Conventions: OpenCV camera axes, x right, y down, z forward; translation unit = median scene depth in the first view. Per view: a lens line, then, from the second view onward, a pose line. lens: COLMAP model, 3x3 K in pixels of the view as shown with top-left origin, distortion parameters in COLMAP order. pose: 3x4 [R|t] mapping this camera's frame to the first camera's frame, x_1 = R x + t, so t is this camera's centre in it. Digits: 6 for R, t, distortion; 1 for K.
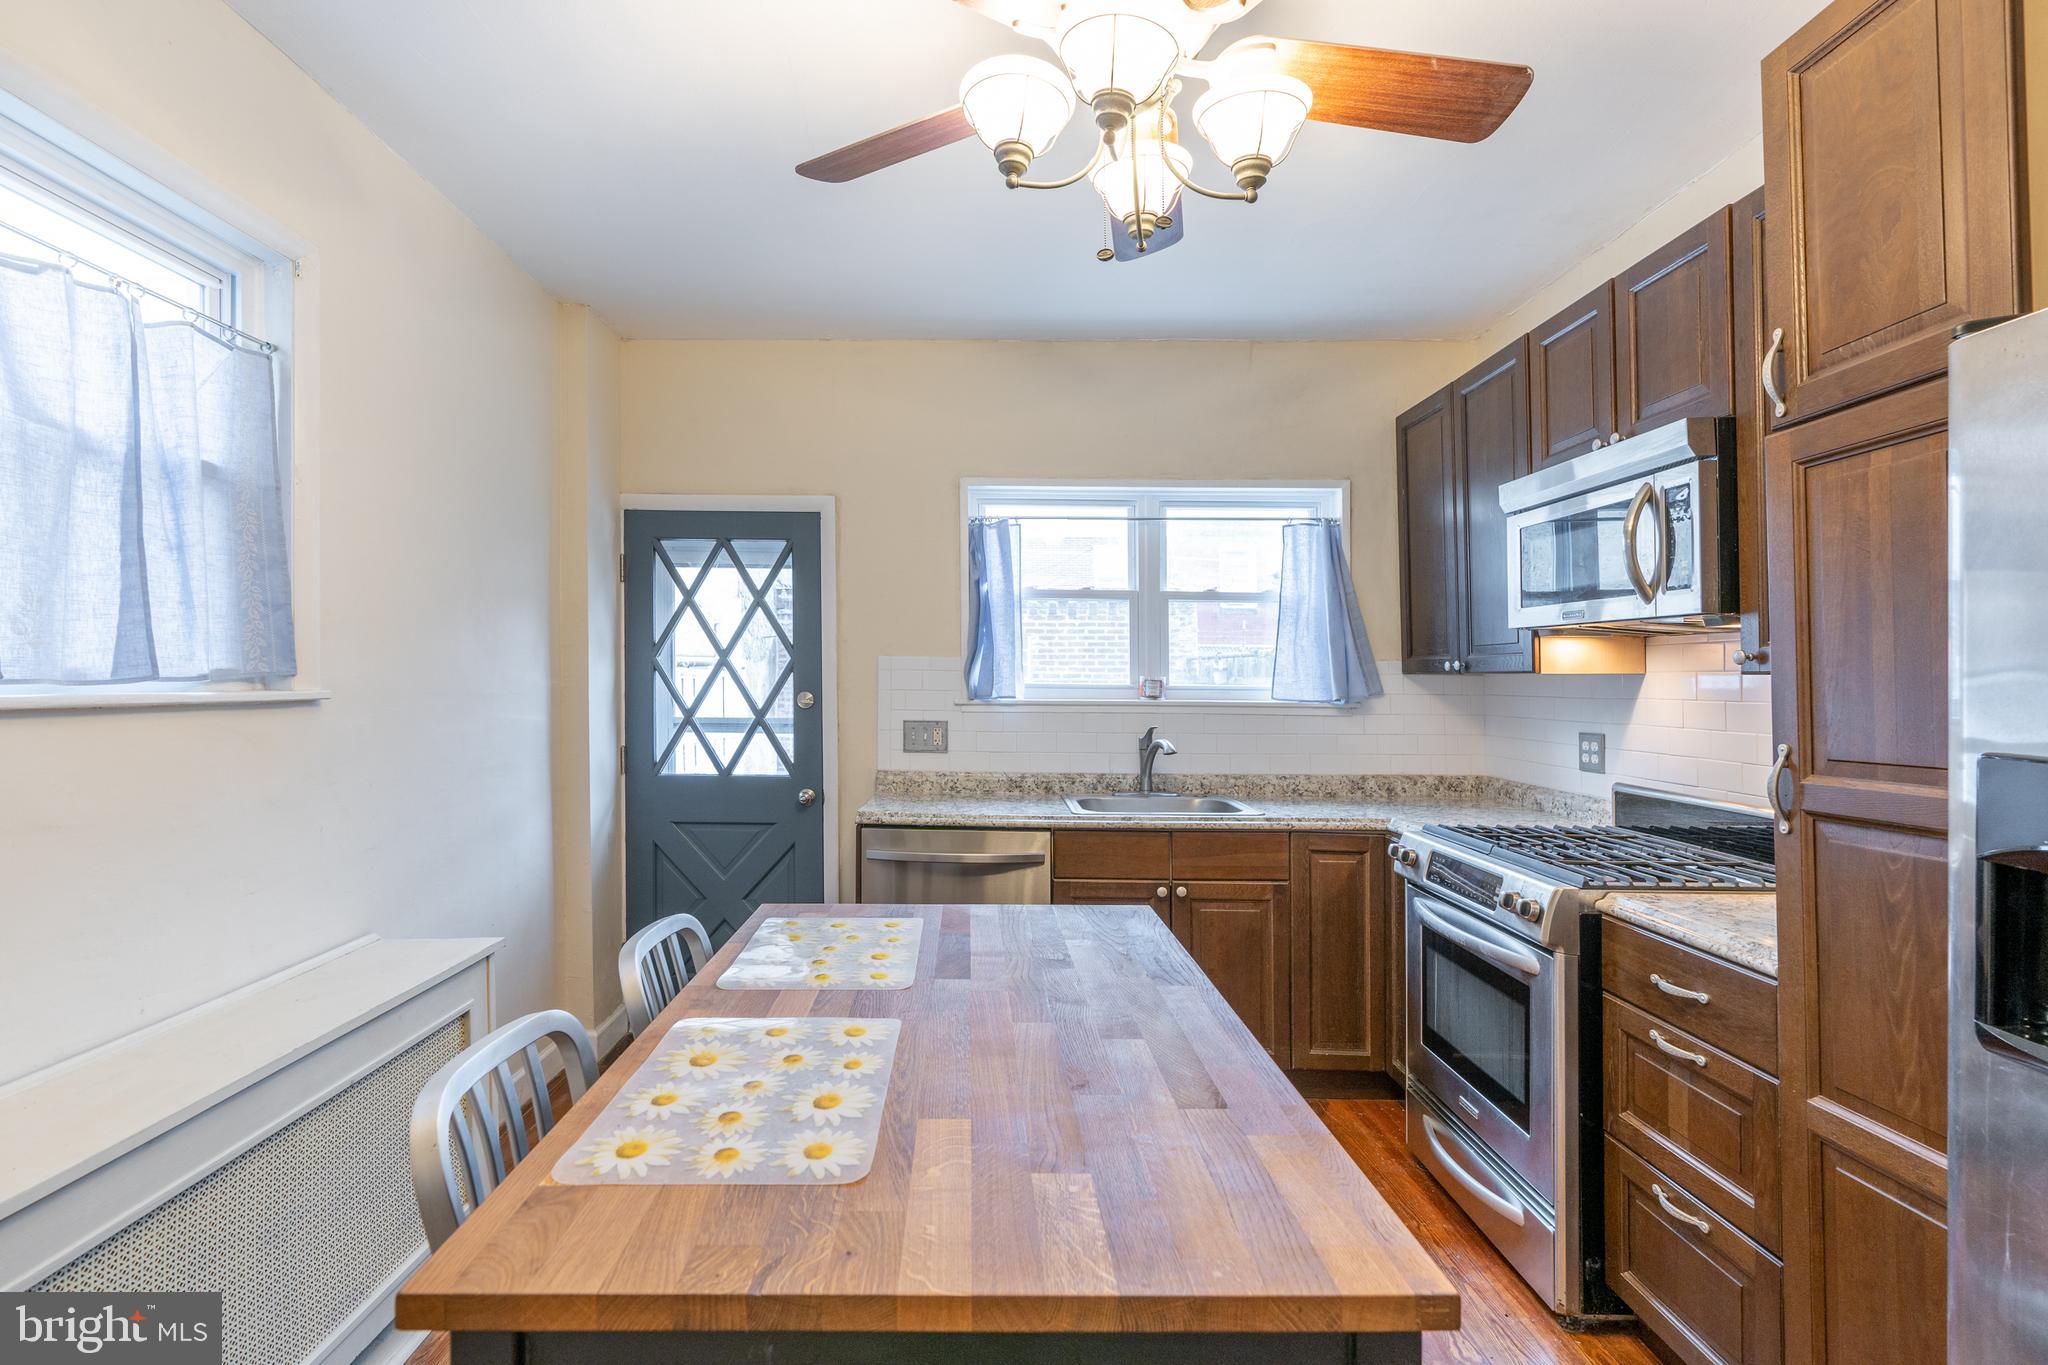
lens RADIAL K [[951.2, 0, 993.4], [0, 951.2, 668.9], [0, 0, 1]] dist [-0.002976, 0.000720]
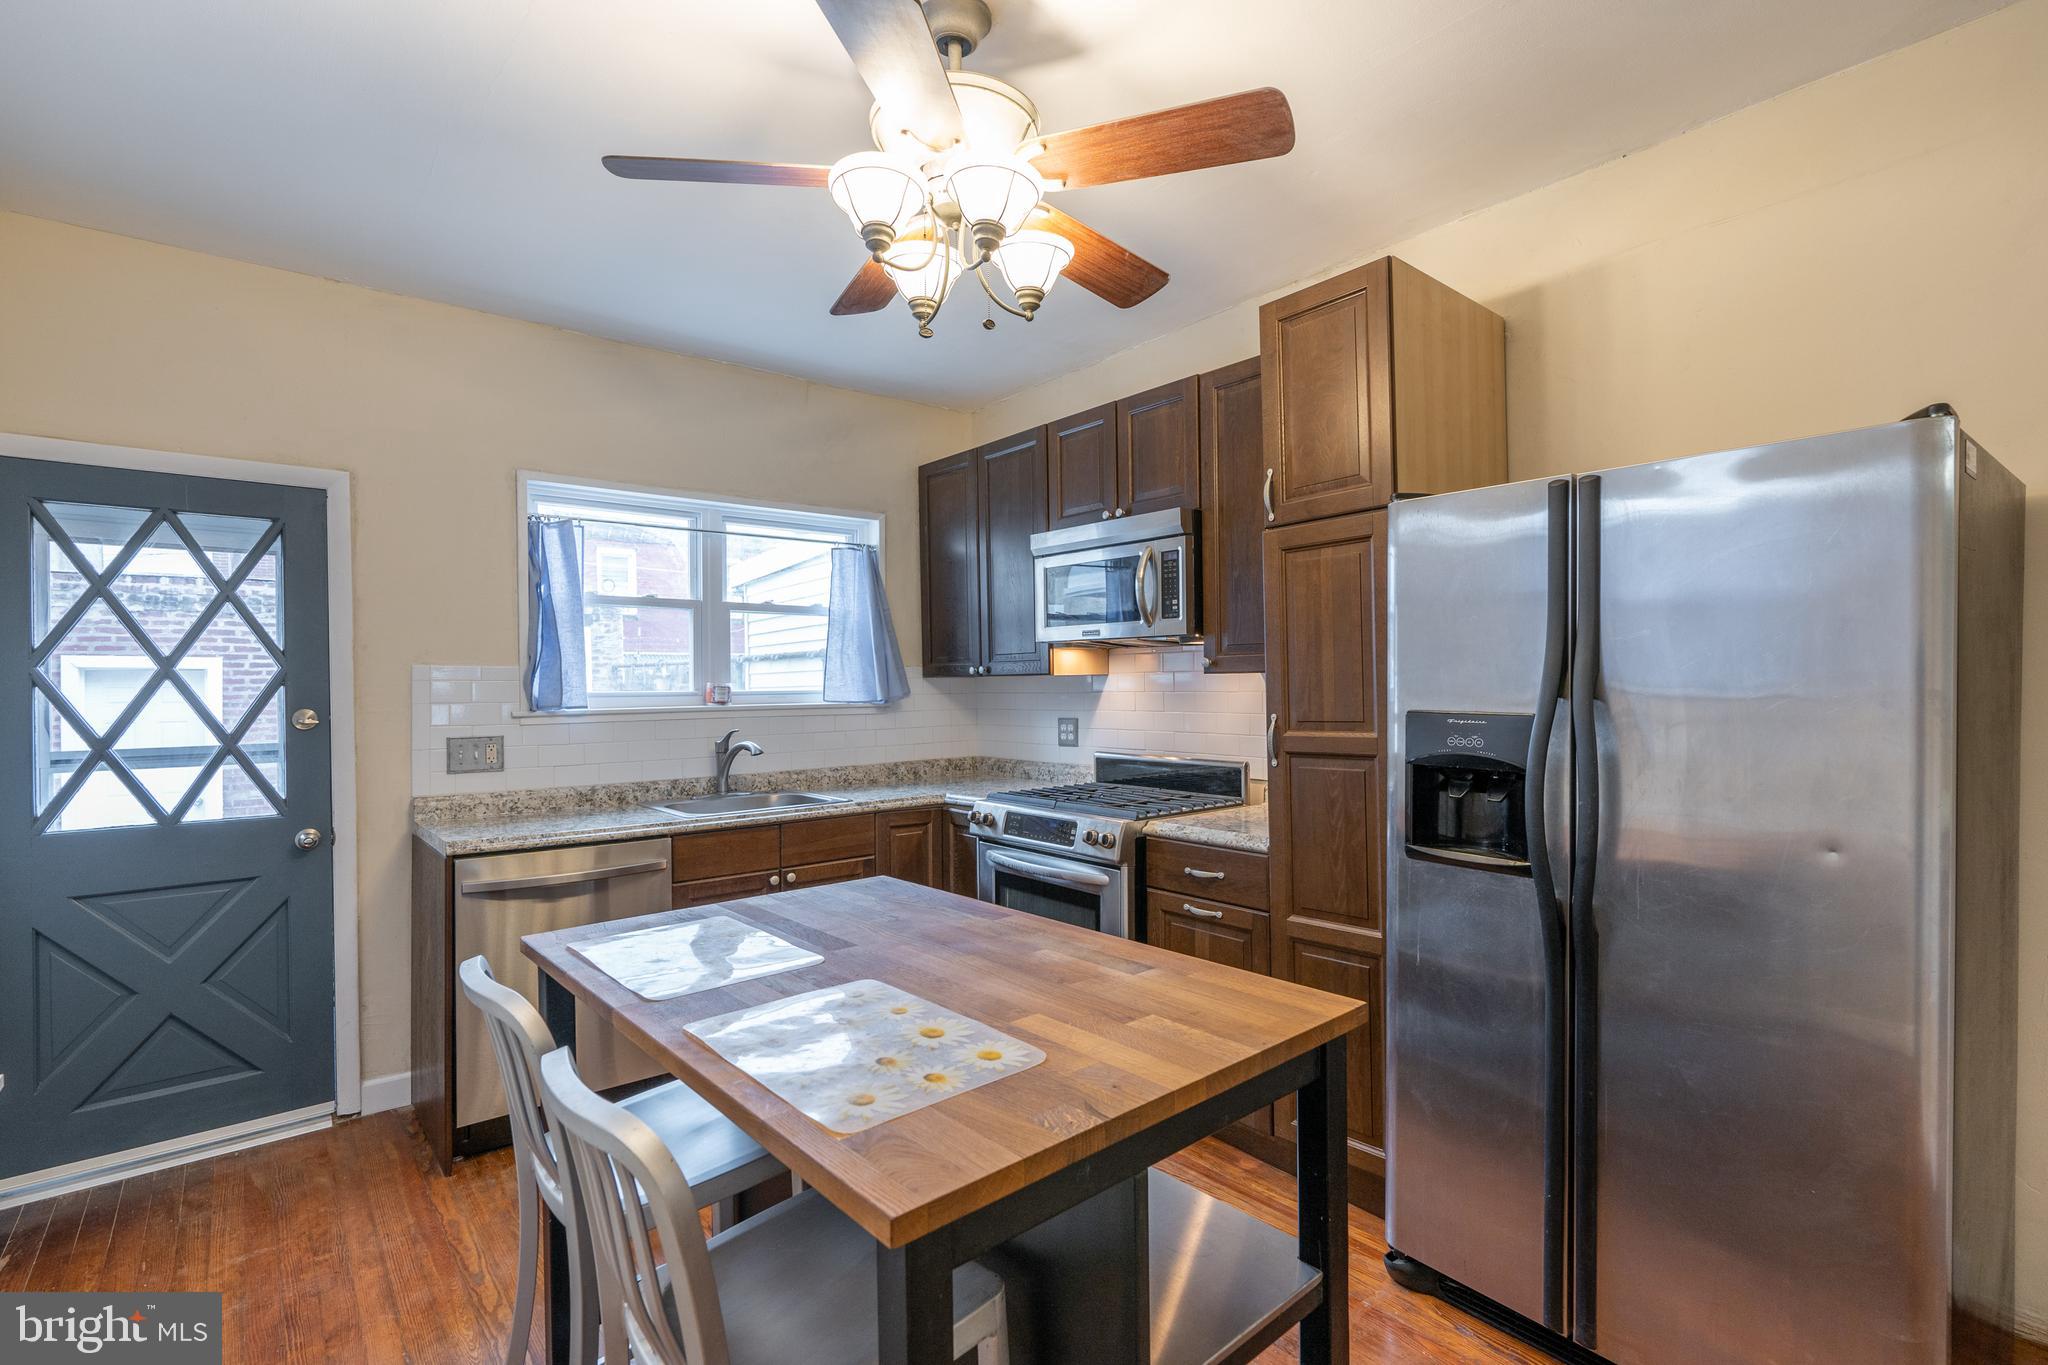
lens RADIAL K [[921.9, 0, 1024.0], [0, 921.9, 679.8], [0, 0, 1]] dist [-0.006189, 0.001802]
pose [[0.769084, -0.014897, 0.638974, -0.270693], [0.011899, 0.999889, 0.008990, -0.000898], [-0.639037, 0.000689, 0.769176, 0.008132]]
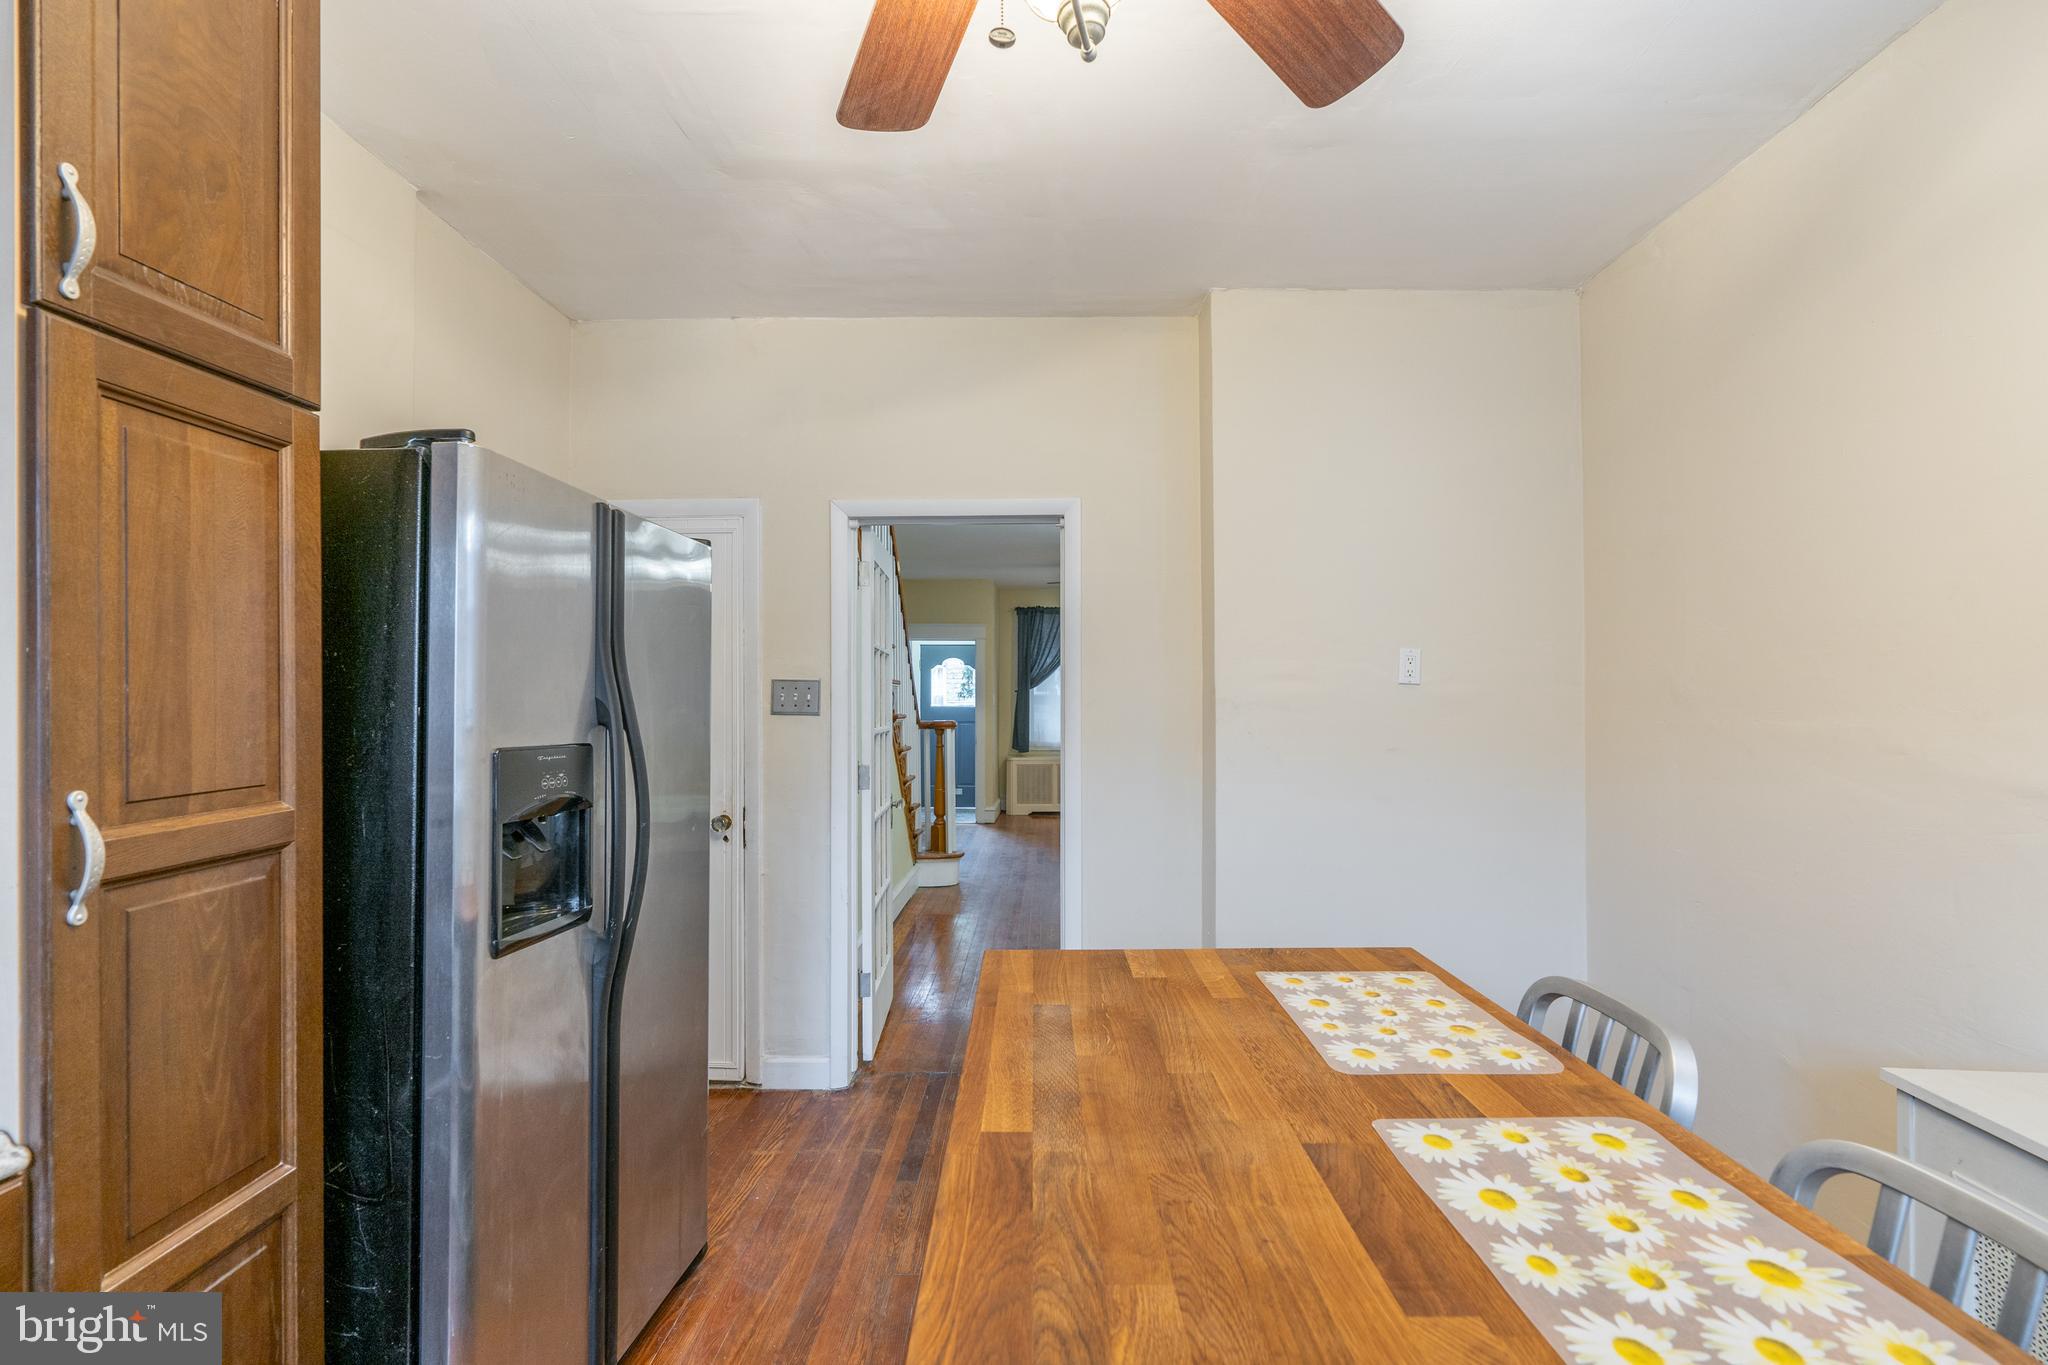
lens RADIAL K [[937.3, 0, 1030.5], [0, 937.3, 687.8], [0, 0, 1]] dist [-0.012319, -0.000084]
pose [[-0.999739, -0.006309, 0.021937, 0.073748], [-0.006874, 0.999644, -0.025765, 0.009112], [-0.021767, -0.025909, -0.999427, 0.787979]]
